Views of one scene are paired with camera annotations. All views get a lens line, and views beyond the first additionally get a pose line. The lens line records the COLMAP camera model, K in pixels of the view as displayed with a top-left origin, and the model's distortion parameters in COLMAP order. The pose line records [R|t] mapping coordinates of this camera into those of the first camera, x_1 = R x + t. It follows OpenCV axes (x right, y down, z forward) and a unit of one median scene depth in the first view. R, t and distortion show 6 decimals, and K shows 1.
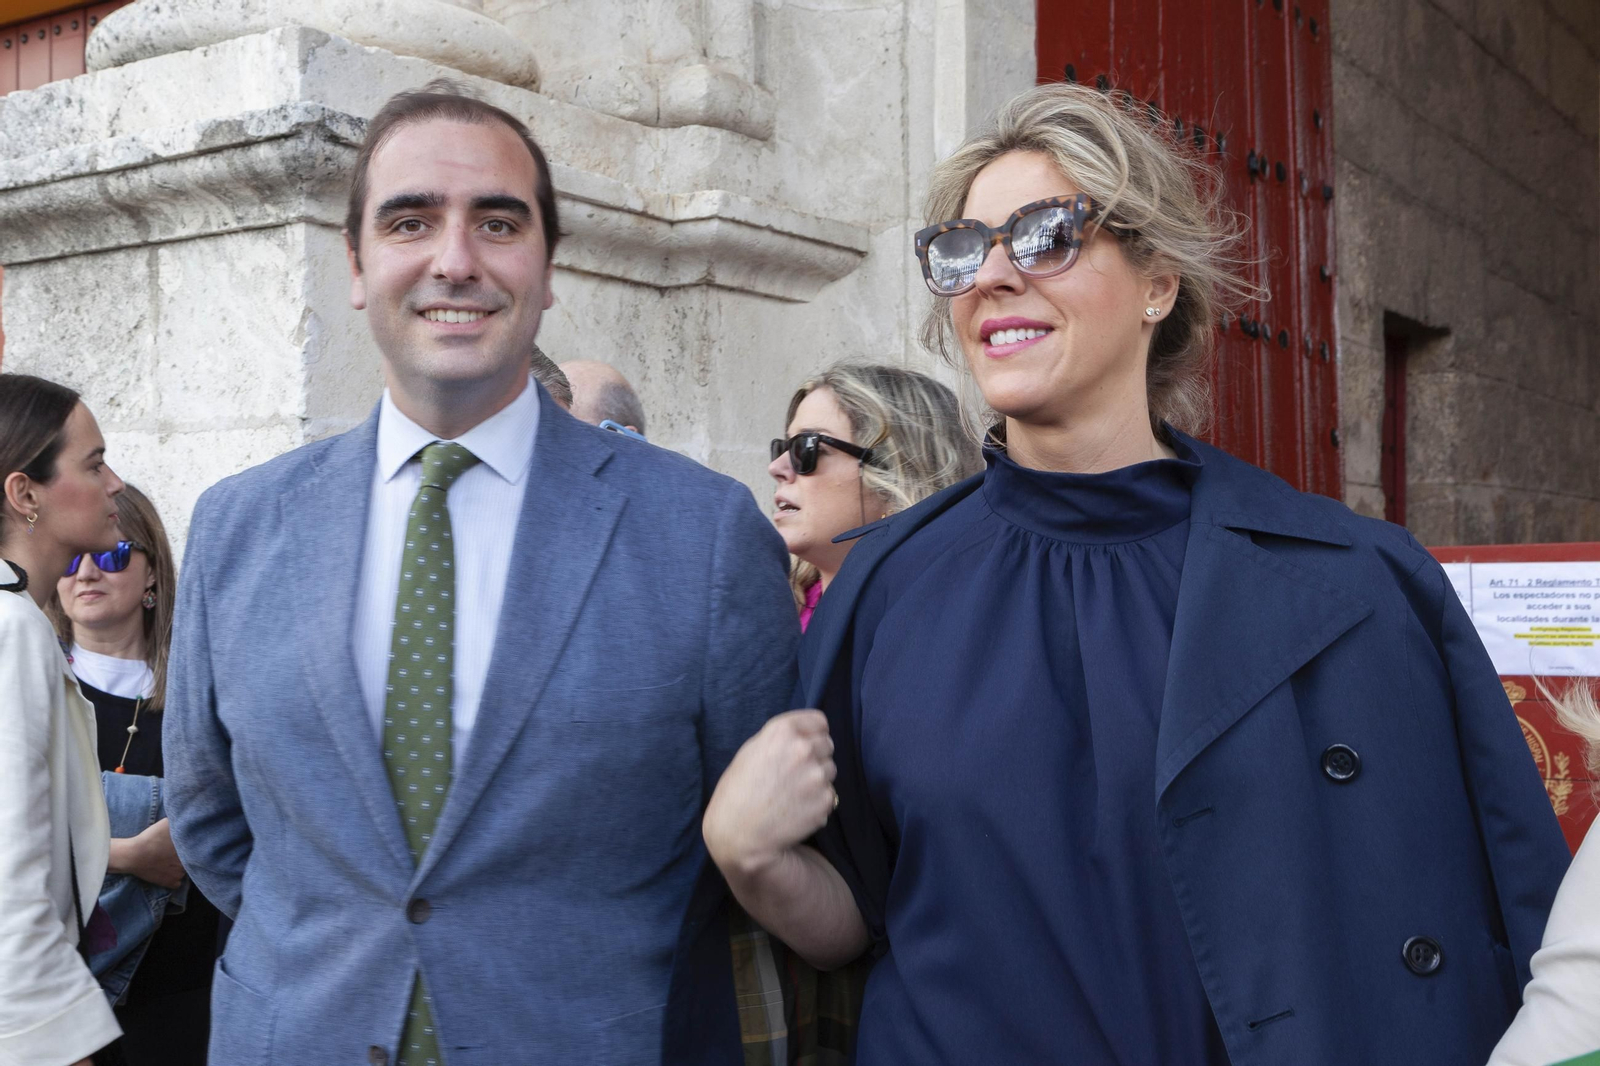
lens RADIAL K [[1736.2, 0, 800.0], [0, 1736.2, 533.0], [0, 0, 1]] dist [-0.012907, -0.013005]
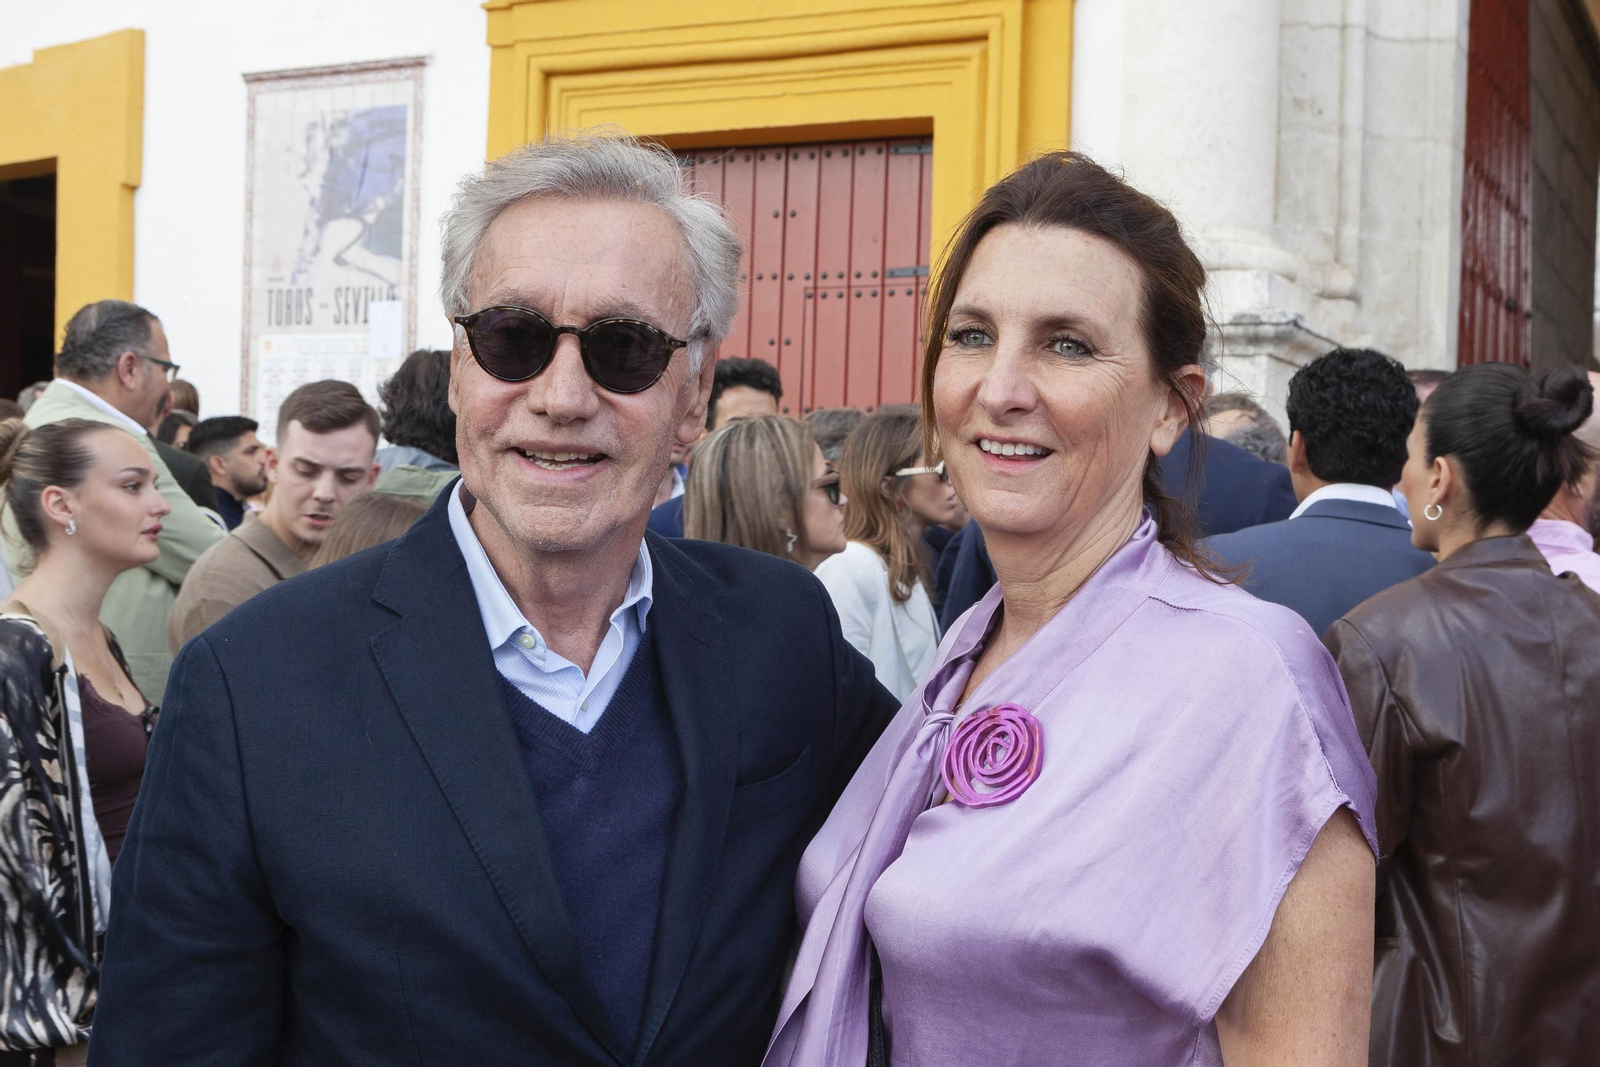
lens RADIAL K [[1903.7, 0, 800.0], [0, 1903.7, 533.5], [0, 0, 1]] dist [-0.135016, 0.003645]
pose [[0.990989, 0.033241, 0.129754, -1.095349], [-0.035381, 0.999273, 0.014224, 0.042471], [-0.129187, -0.018687, 0.991444, -1.288264]]
